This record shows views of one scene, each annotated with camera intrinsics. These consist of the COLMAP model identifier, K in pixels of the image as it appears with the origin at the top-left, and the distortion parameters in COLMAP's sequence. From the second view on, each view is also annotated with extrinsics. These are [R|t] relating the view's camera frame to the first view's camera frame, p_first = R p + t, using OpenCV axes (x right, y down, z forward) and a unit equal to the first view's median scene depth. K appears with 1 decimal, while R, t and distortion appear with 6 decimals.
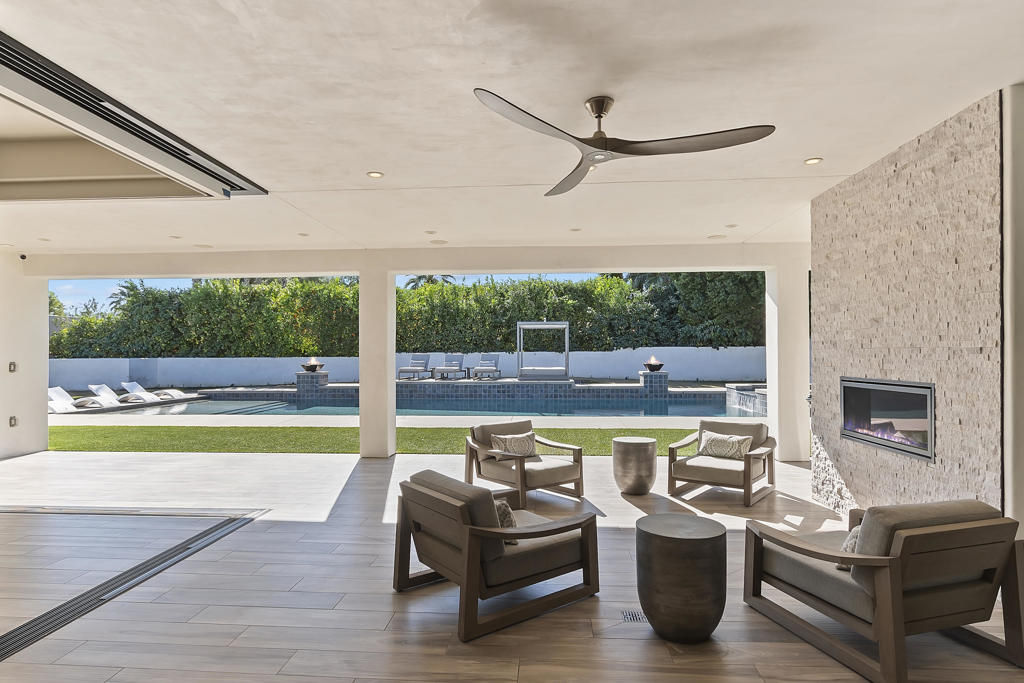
lens RADIAL K [[561.6, 0, 530.3], [0, 561.6, 351.1], [0, 0, 1]] dist [-0.004729, -0.000712]
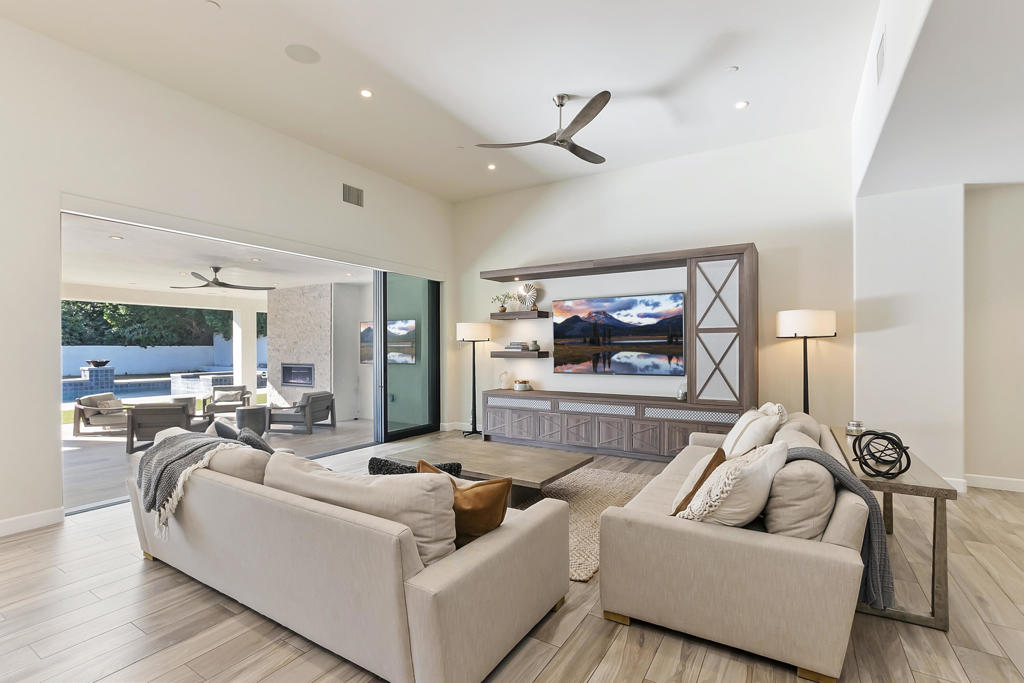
lens RADIAL K [[498.5, 0, 530.2], [0, 498.5, 365.5], [0, 0, 1]] dist [-0.004186, -0.000553]
pose [[0.495500, -0.009589, 0.868555, -0.761154], [-0.015884, 0.999672, 0.020098, -0.006603], [-0.868463, -0.023754, 0.495185, -0.991647]]
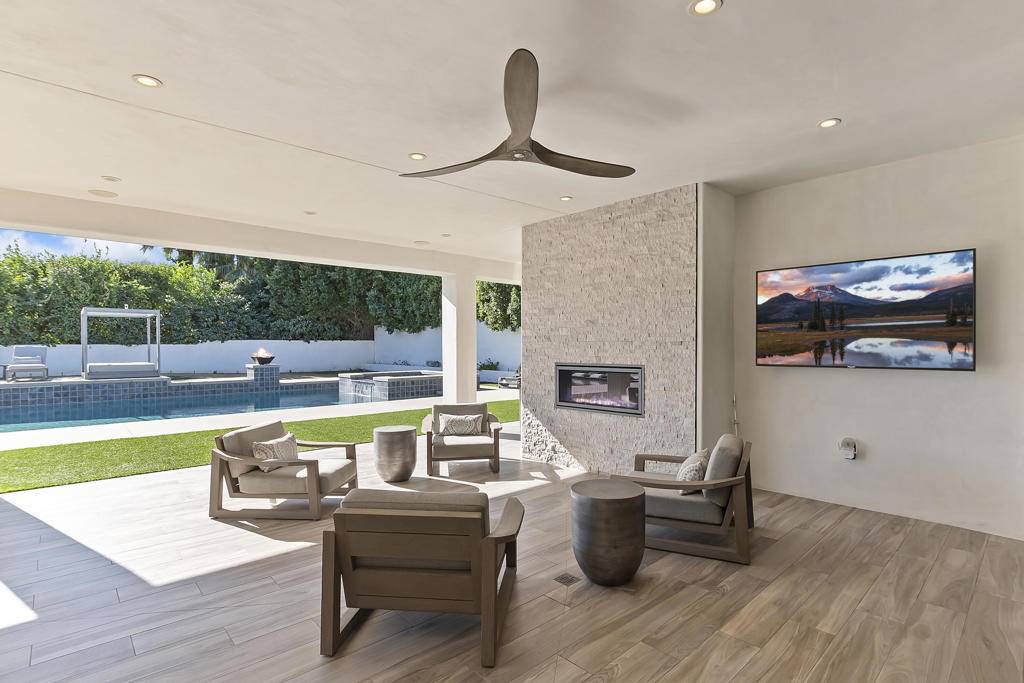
lens RADIAL K [[495.0, 0, 513.8], [0, 495.0, 350.5], [0, 0, 1]] dist [-0.013059, 0.000598]
pose [[0.697094, -0.005278, 0.716961, -0.316398], [-0.002828, 0.999945, 0.010111, 0.004054], [-0.716974, -0.009076, 0.697040, 0.212060]]
